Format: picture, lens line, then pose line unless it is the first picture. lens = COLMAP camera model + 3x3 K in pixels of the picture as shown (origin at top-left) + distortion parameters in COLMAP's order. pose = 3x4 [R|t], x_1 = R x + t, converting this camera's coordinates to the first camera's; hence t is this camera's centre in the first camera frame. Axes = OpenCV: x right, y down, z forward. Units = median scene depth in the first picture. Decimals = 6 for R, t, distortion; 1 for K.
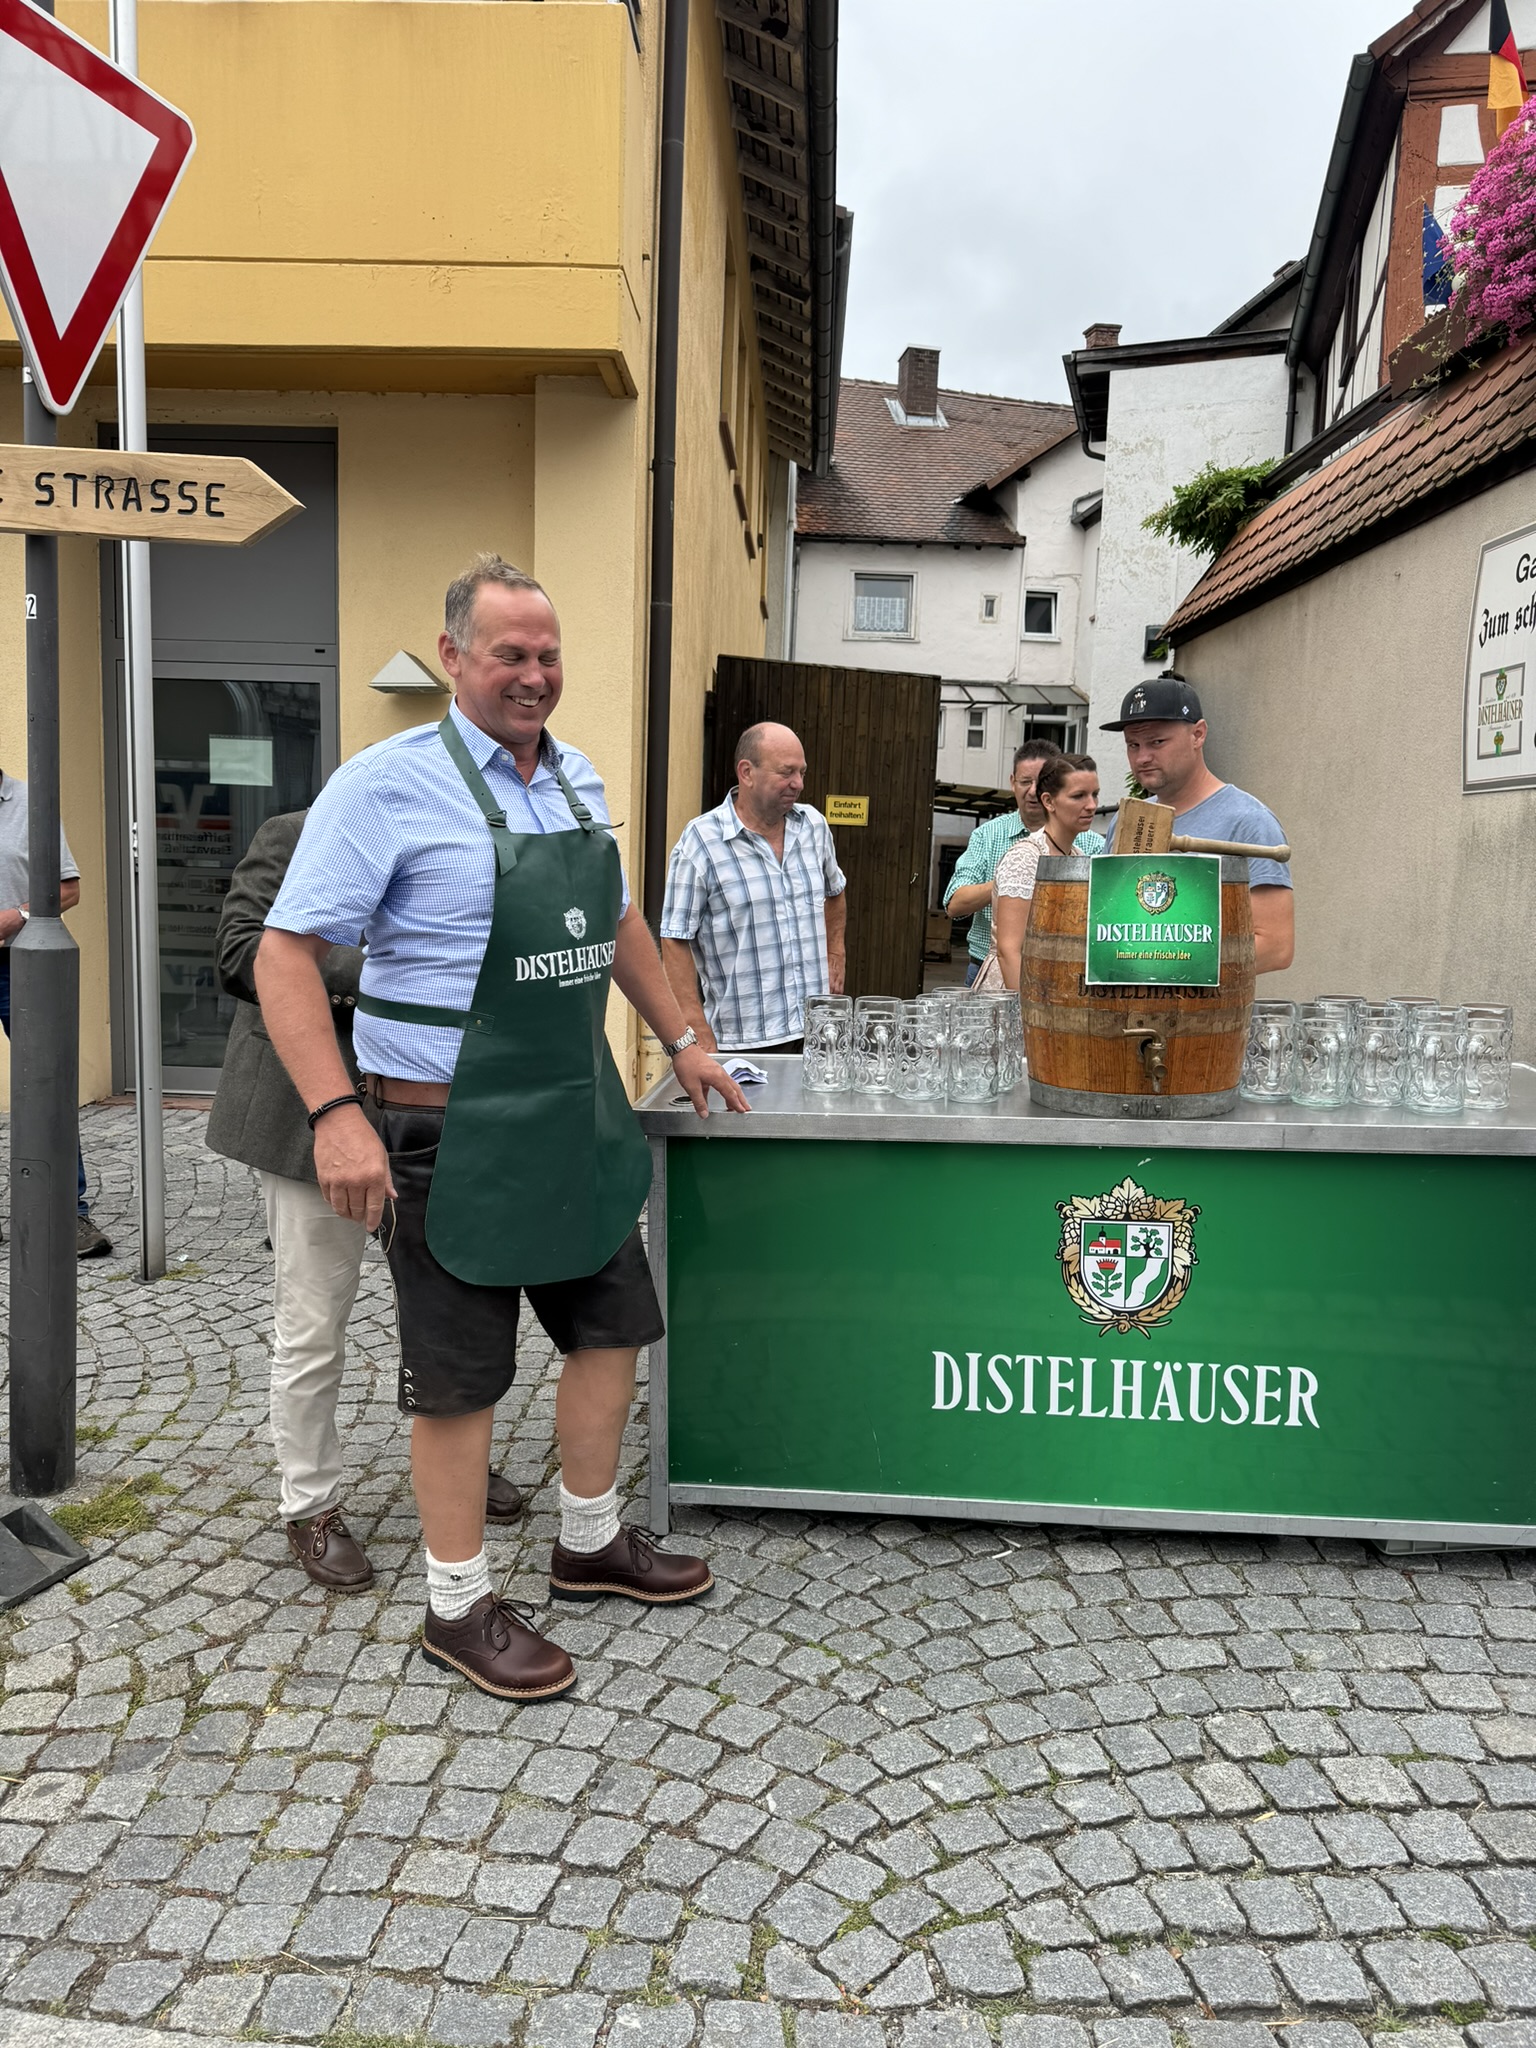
lens RADIAL K [[1458.8, 0, 751.4], [0, 1458.8, 1047.1], [0, 0, 1]] dist [0.032307, -0.043240]
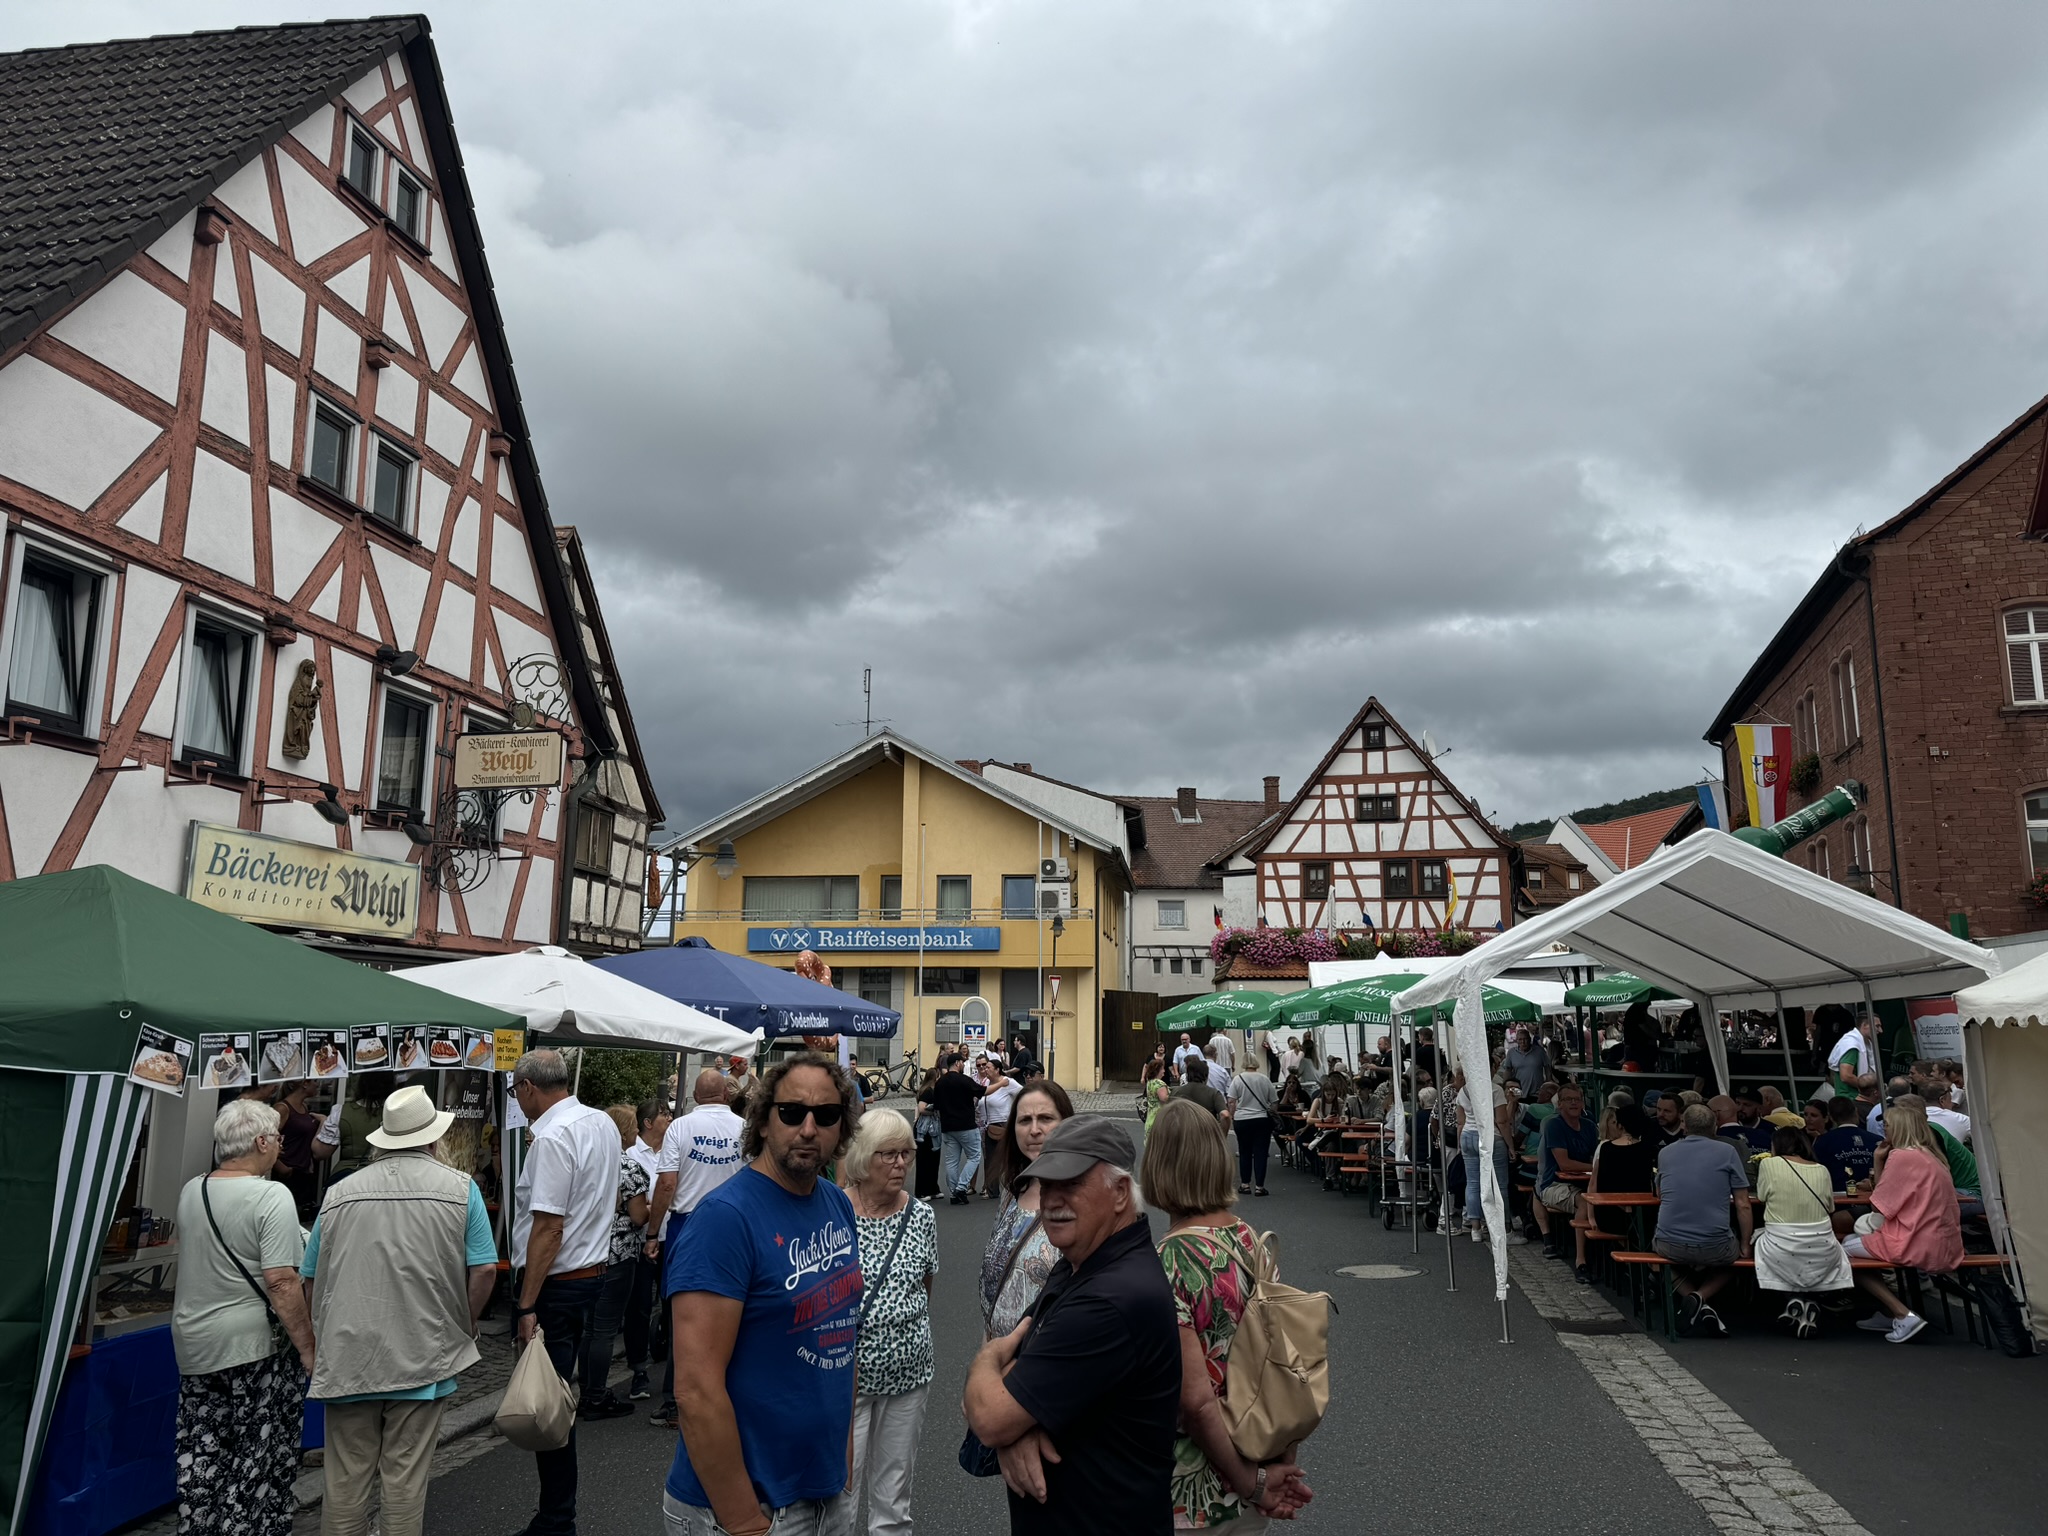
lens RADIAL K [[1456.0, 0, 1019.7], [0, 1456.0, 770.8], [0, 0, 1]] dist [0.100837, -0.108146]
pose [[0.997493, -0.033280, -0.062447, 0.036101], [0.013448, 0.955572, -0.294450, 0.675944], [0.069472, 0.292872, 0.953624, -5.988552]]
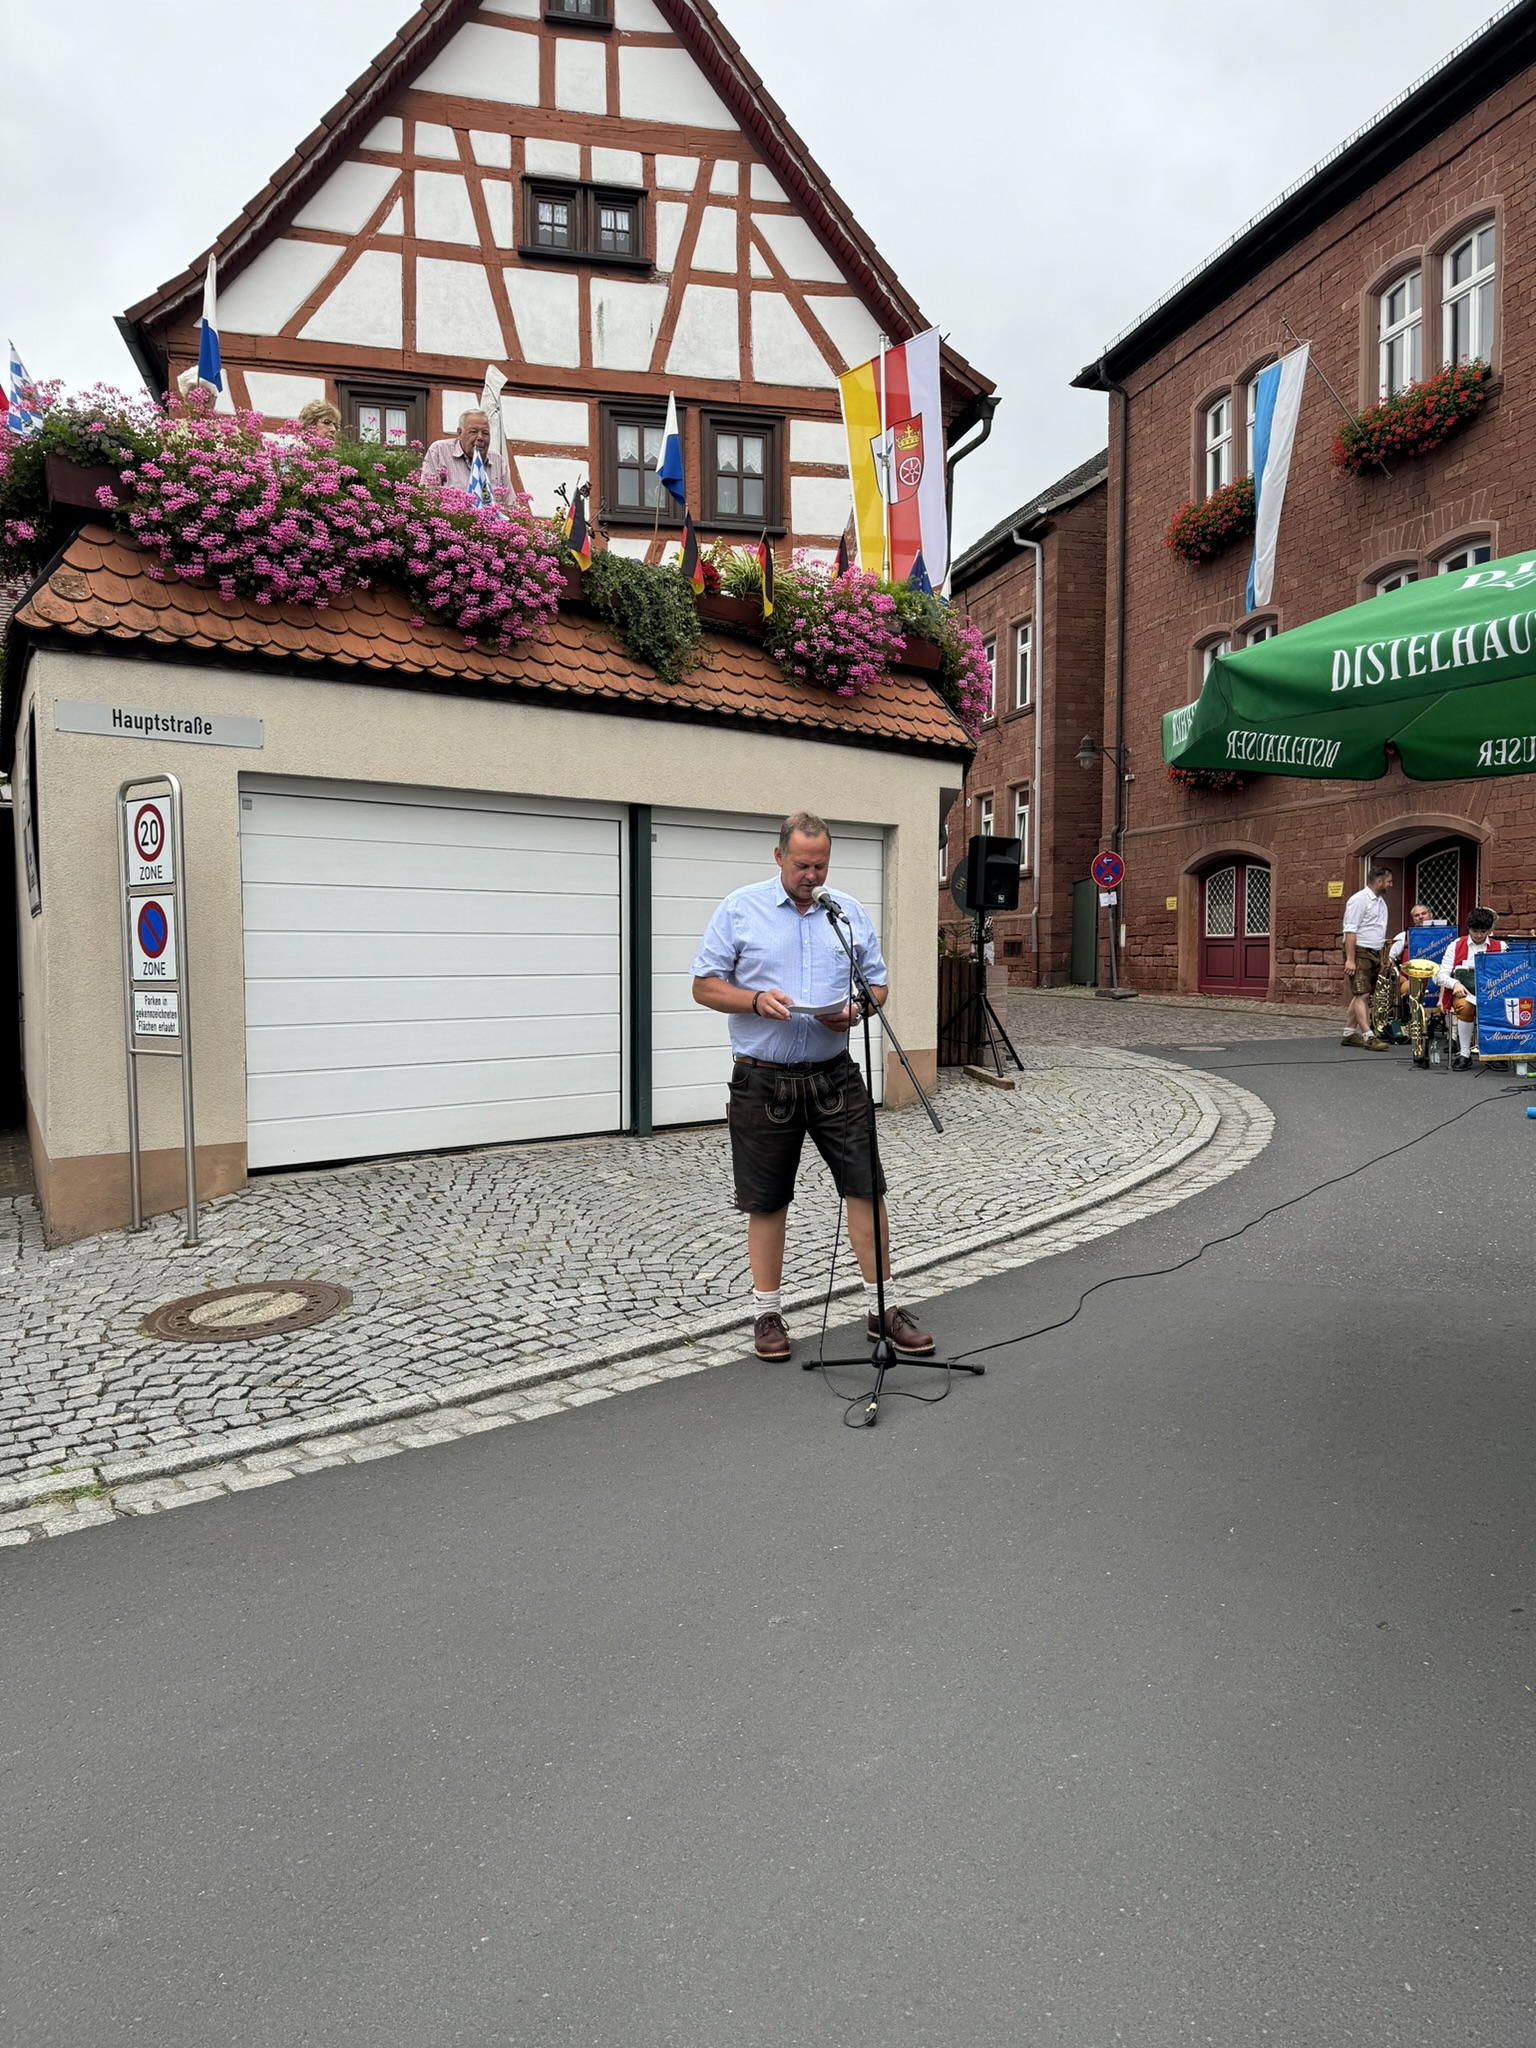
lens RADIAL K [[1465.6, 0, 796.0], [0, 1465.6, 1027.6], [0, 0, 1]] dist [-0.001411, -0.000955]
pose [[0.869835, -0.058633, 0.489846, 0.480414], [0.094852, 0.994264, -0.049422, 0.065771], [-0.484139, 0.089452, 0.870407, -0.548480]]
